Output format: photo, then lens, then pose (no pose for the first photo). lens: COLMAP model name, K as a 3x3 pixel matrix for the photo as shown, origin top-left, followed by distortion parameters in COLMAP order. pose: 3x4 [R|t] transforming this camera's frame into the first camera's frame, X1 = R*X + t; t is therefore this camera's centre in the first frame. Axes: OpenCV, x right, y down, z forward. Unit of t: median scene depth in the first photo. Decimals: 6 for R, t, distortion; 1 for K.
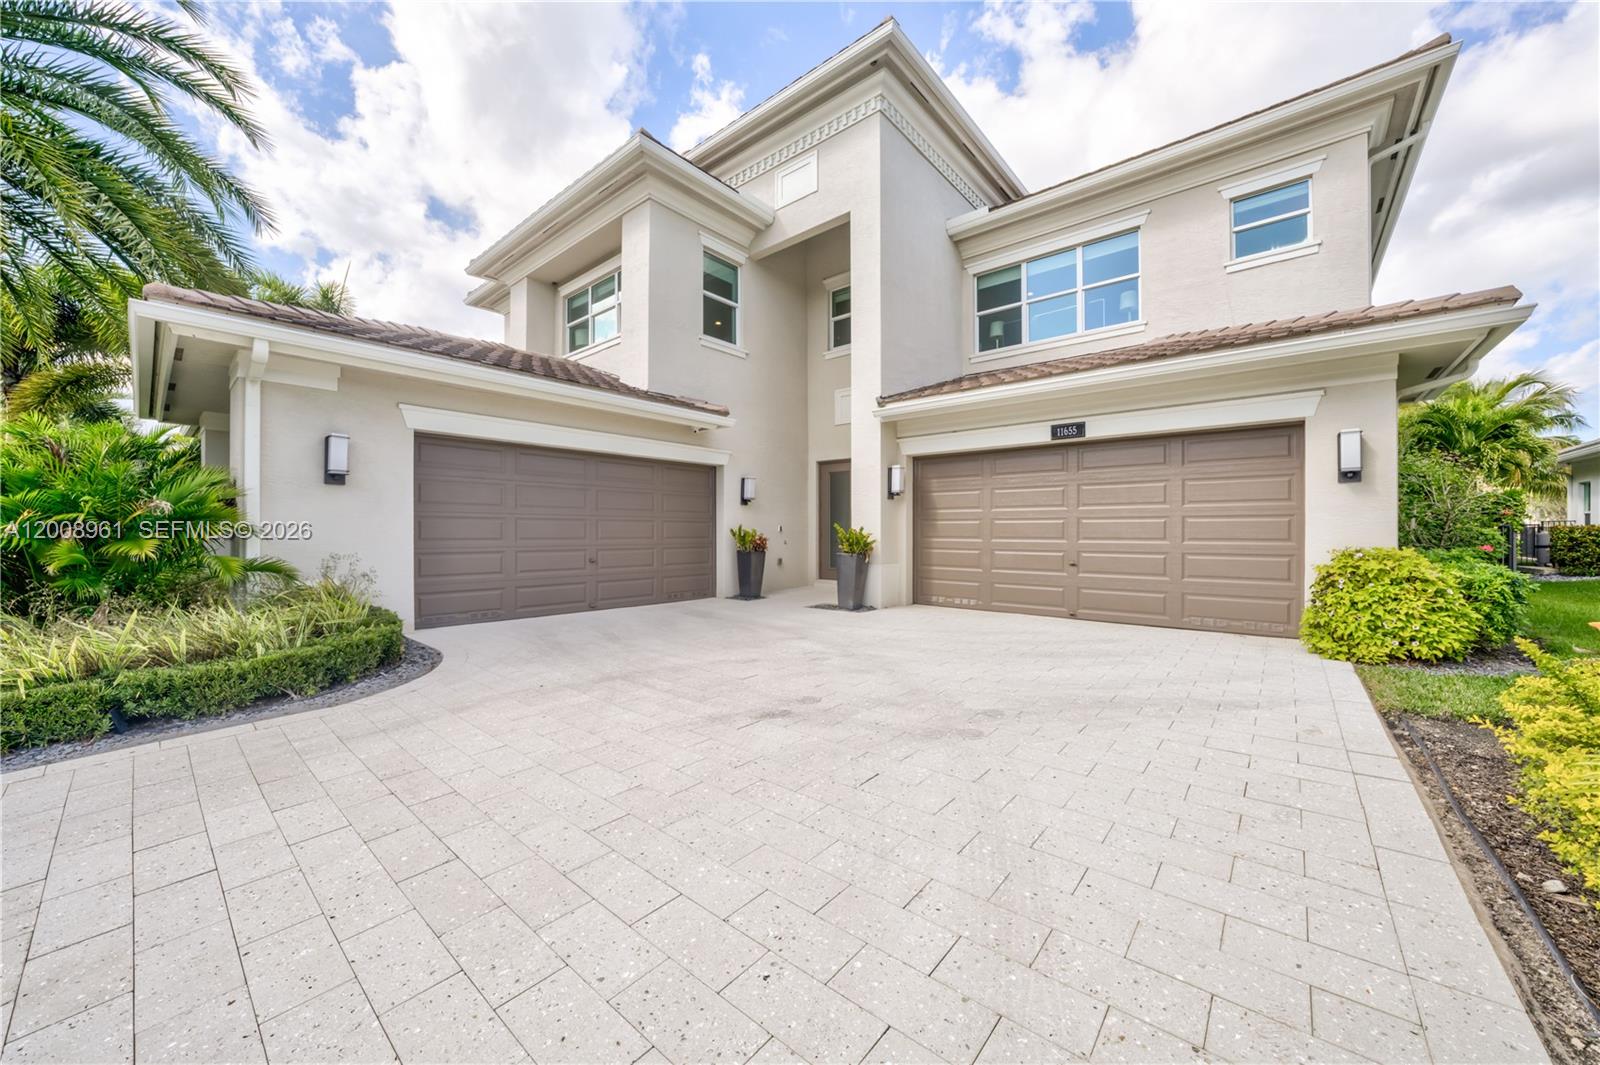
lens RADIAL K [[562.3, 0, 787.2], [0, 562.3, 531.6], [0, 0, 1]] dist [-0.017797, 0.001707]
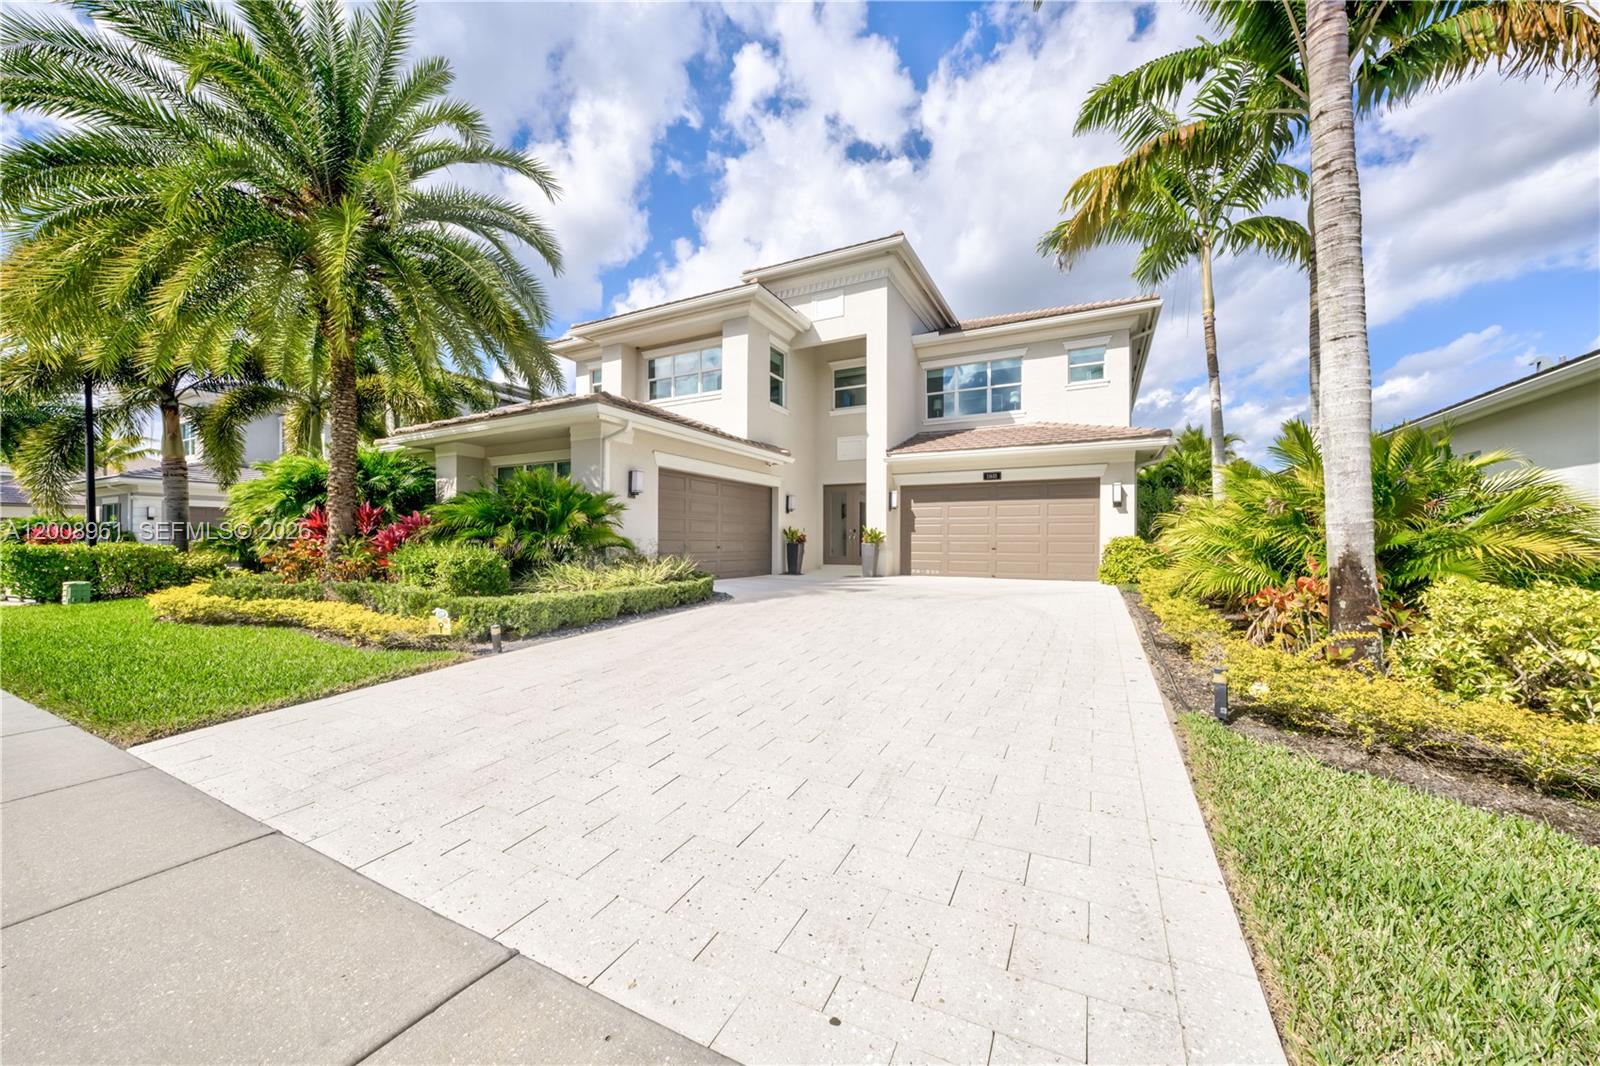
lens RADIAL K [[562.3, 0, 791.1], [0, 562.3, 544.9], [0, 0, 1]] dist [-0.017797, 0.001707]
pose [[0.972293, 0.001217, 0.233764, -0.480018], [-0.003071, 0.999967, 0.007566, 0.030002], [-0.233747, -0.008075, 0.972264, -0.539944]]
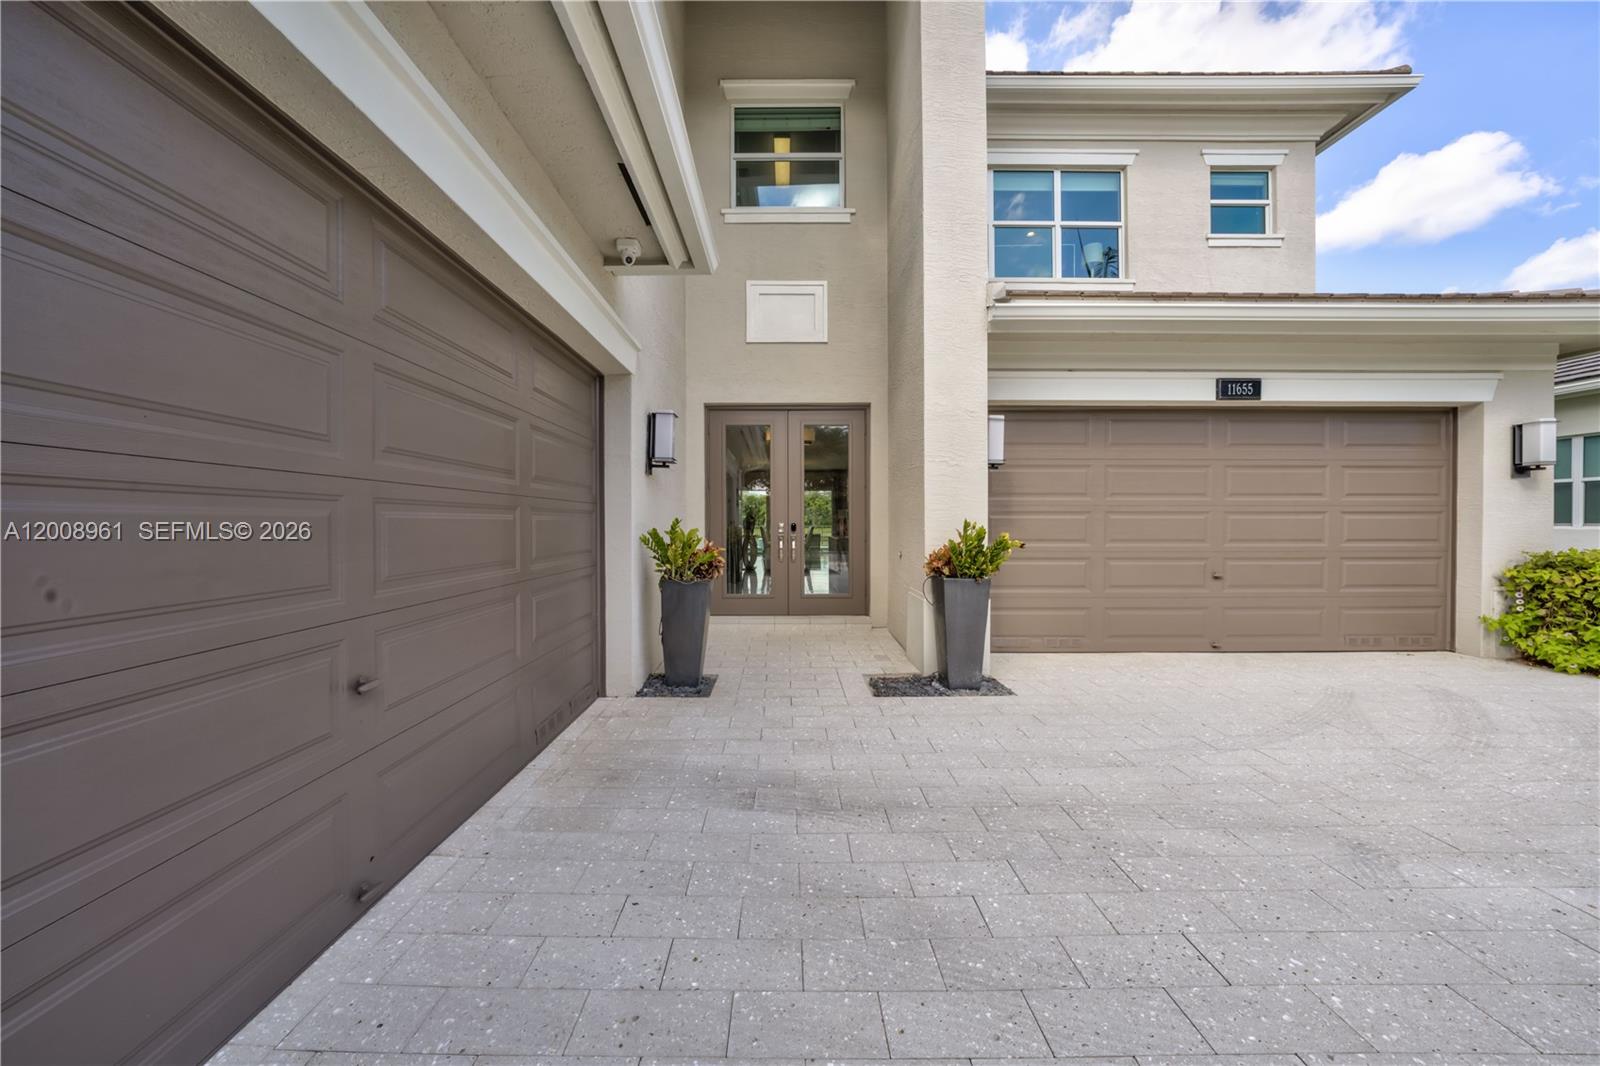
lens RADIAL K [[583.2, 0, 773.3], [0, 583.2, 516.0], [0, 0, 1]] dist [-0.000504, 0.000195]
pose [[0.763754, 0.006261, 0.645477, -0.340492], [-0.000044, 0.999953, -0.009648, -0.010993], [-0.645507, 0.007341, 0.763719, 0.668465]]
